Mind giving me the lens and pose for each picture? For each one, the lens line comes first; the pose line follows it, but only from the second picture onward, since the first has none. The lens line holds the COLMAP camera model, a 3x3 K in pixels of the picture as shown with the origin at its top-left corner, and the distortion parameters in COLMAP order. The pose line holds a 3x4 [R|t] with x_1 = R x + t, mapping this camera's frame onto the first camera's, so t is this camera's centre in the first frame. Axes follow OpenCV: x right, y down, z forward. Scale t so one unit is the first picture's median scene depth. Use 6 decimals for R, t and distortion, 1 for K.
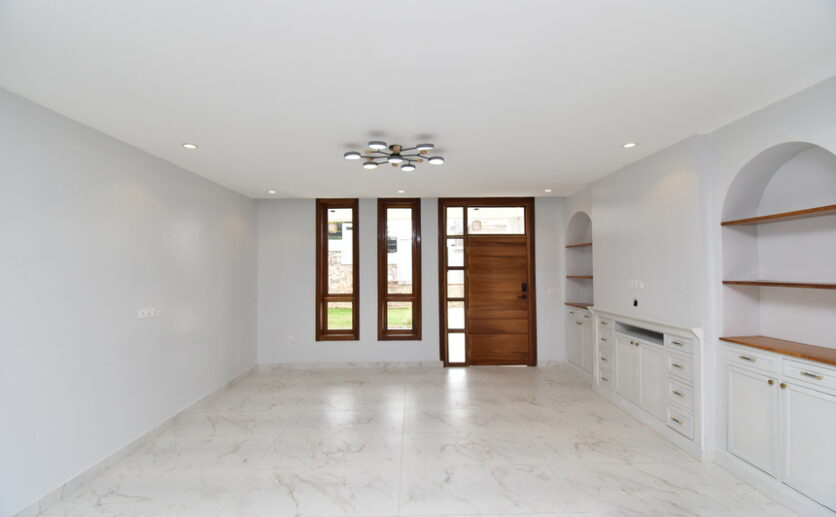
lens RADIAL K [[367.9, 0, 413.9], [0, 367.9, 258.3], [0, 0, 1]] dist [0.001520, -0.008945]
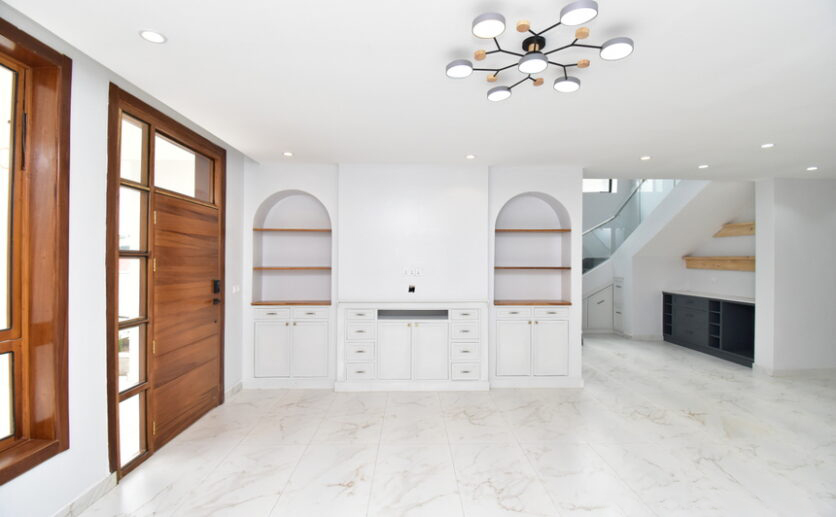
lens RADIAL K [[367.9, 0, 413.8], [0, 367.9, 258.9], [0, 0, 1]] dist [0.001520, -0.008945]
pose [[-0.007840, 0.009809, 0.999921, -0.345329], [-0.031161, 0.999464, -0.010049, 0.026295], [-0.999484, -0.031238, -0.007530, 0.662440]]
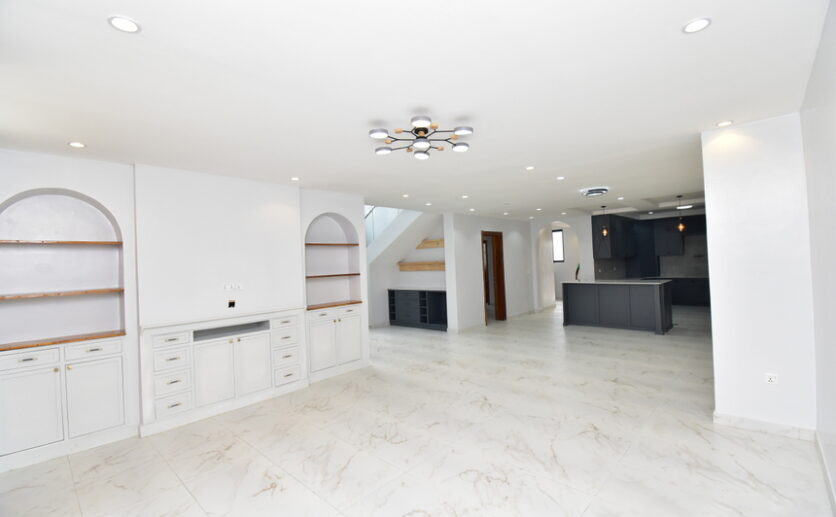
lens RADIAL K [[367.9, 0, 415.1], [0, 367.9, 261.2], [0, 0, 1]] dist [0.001520, -0.008945]
pose [[-0.722162, 0.043202, 0.690374, -0.366074], [0.028142, 0.999056, -0.033082, 0.029632], [-0.691151, -0.004462, -0.722696, 0.932568]]
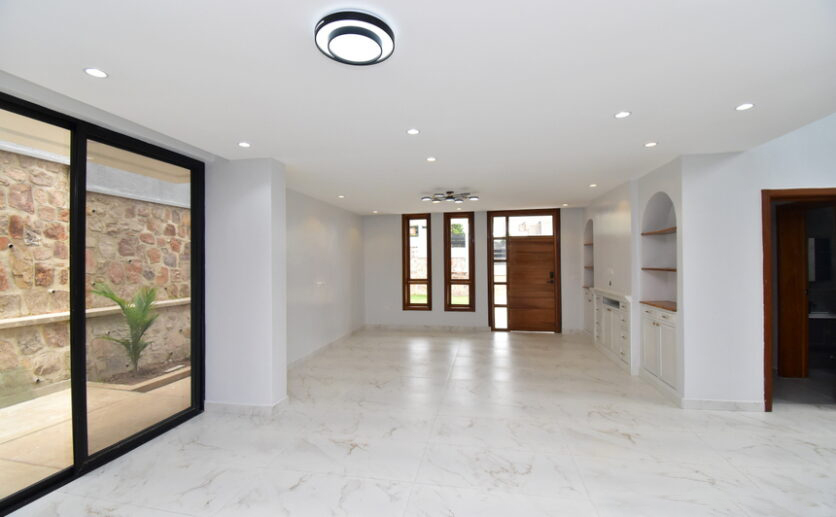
lens RADIAL K [[367.9, 0, 411.9], [0, 367.9, 257.1], [0, 0, 1]] dist [0.001520, -0.008945]
pose [[0.978453, -0.004544, -0.206422, 0.075122], [0.007940, 0.999846, 0.015626, -0.011845], [0.206319, -0.016928, 0.978338, -0.434234]]
